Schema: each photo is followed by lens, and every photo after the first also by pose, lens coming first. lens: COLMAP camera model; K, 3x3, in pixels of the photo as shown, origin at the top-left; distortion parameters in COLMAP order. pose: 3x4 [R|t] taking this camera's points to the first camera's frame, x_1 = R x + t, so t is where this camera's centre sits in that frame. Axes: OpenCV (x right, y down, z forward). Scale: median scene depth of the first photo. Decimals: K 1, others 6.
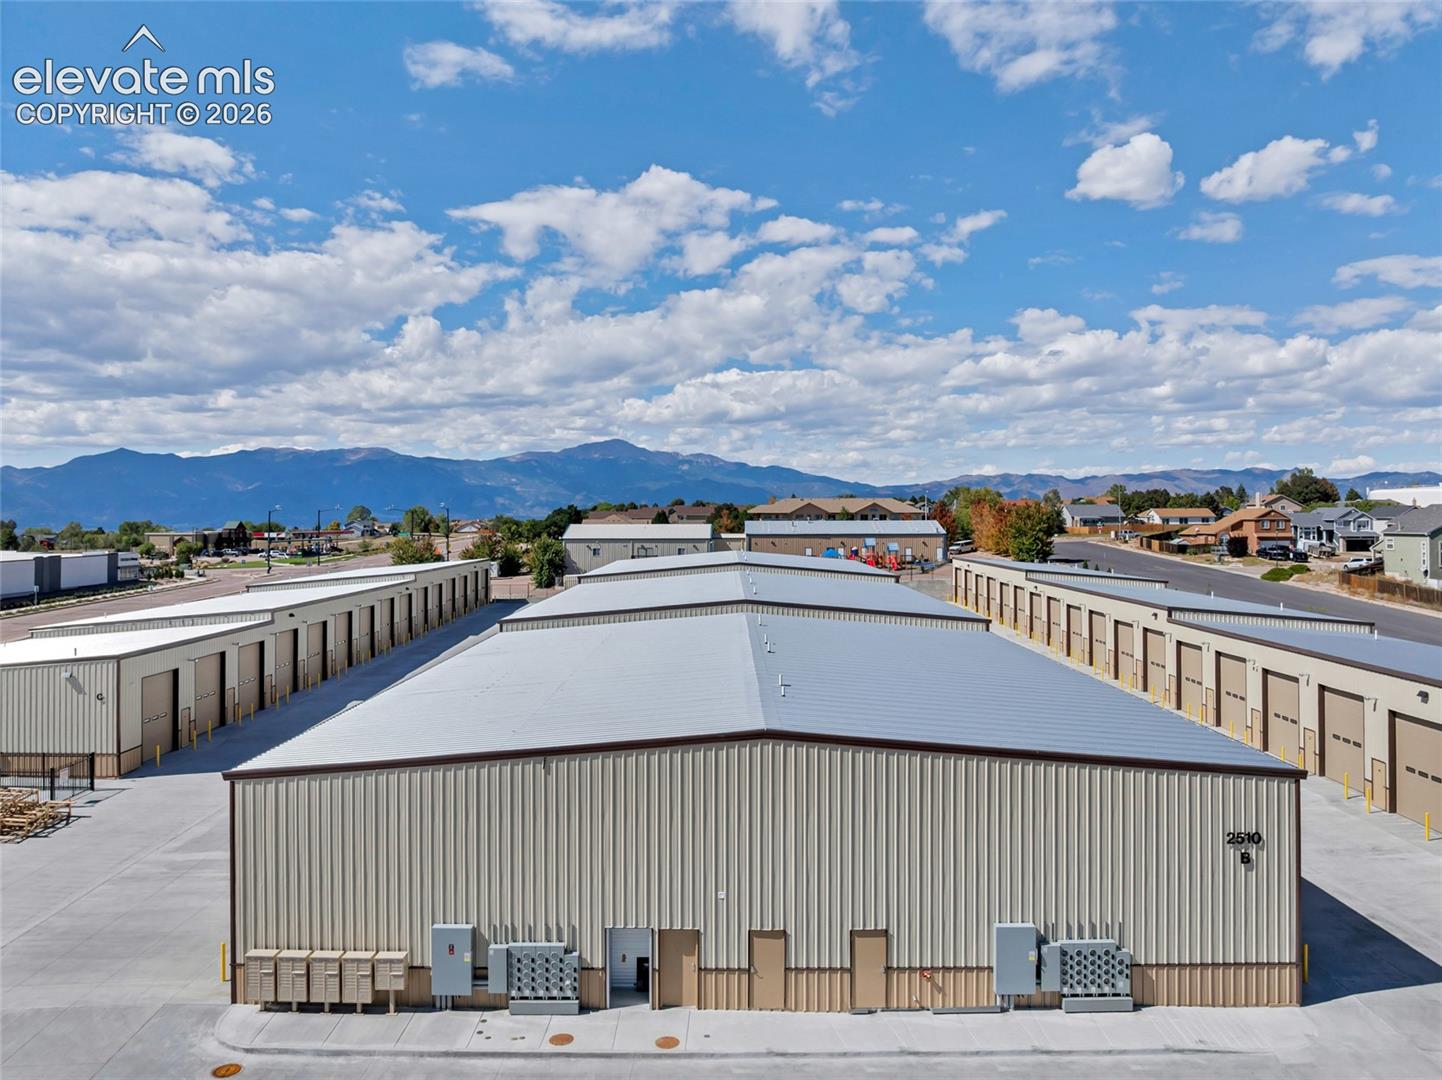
lens RADIAL K [[1046.9, 0, 719.1], [0, 1046.9, 483.9], [0, 0, 1]] dist [-0.044714, 0.008078]
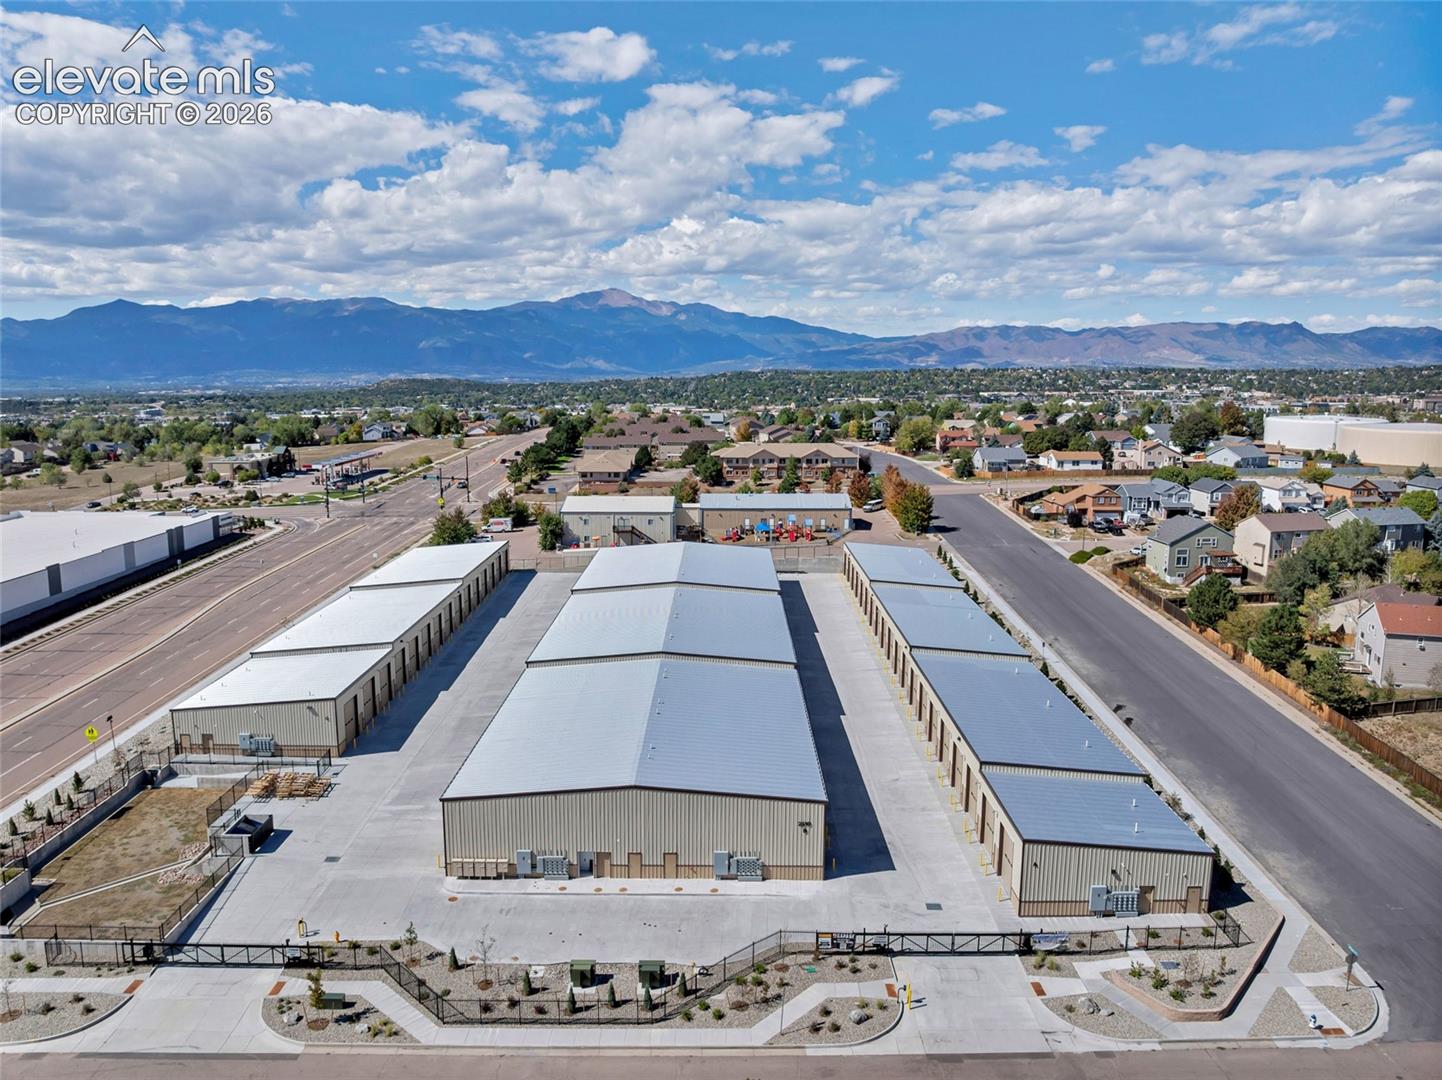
lens RADIAL K [[1029.7, 0, 707.4], [0, 1029.7, 521.8], [0, 0, 1]] dist [-0.041972, 0.003234]
pose [[0.999957, 0.001490, -0.009157, 0.109838], [0.000180, 0.983727, 0.179667, -0.391173], [0.009276, -0.179661, 0.983685, -0.646894]]
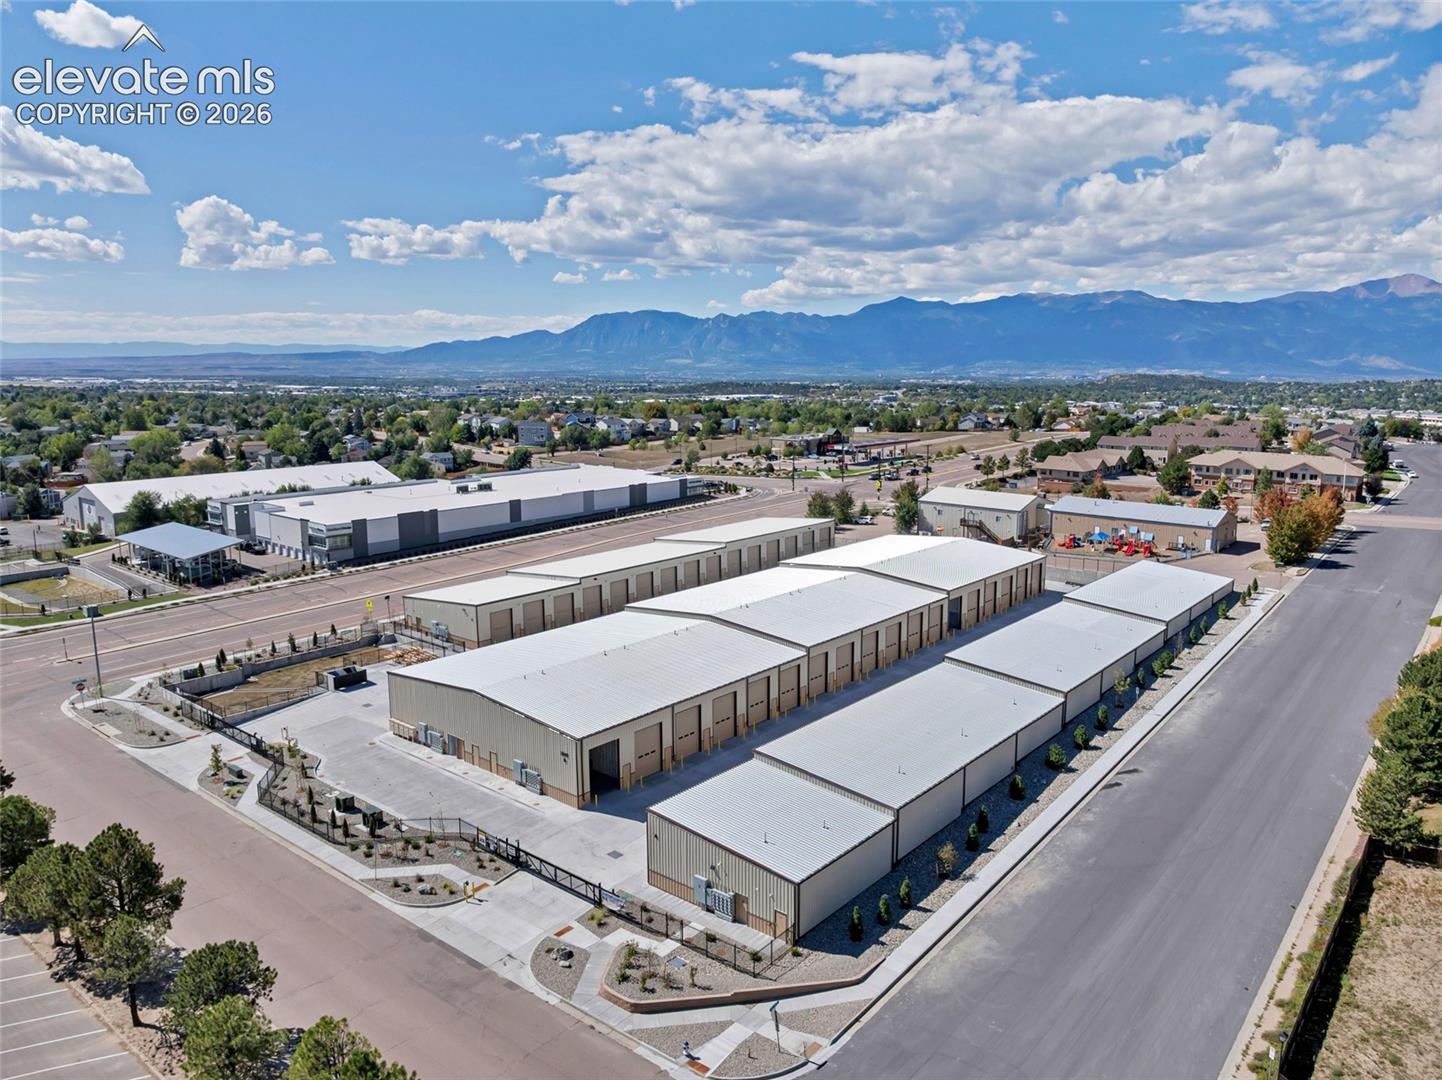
lens RADIAL K [[1031.9, 0, 748.4], [0, 1031.9, 500.0], [0, 0, 1]] dist [-0.038899, -0.004373]
pose [[0.784118, 0.093255, -0.613566, 1.163974], [0.009218, 0.986787, 0.161761, -0.389797], [0.620544, -0.132495, 0.772897, -0.417091]]
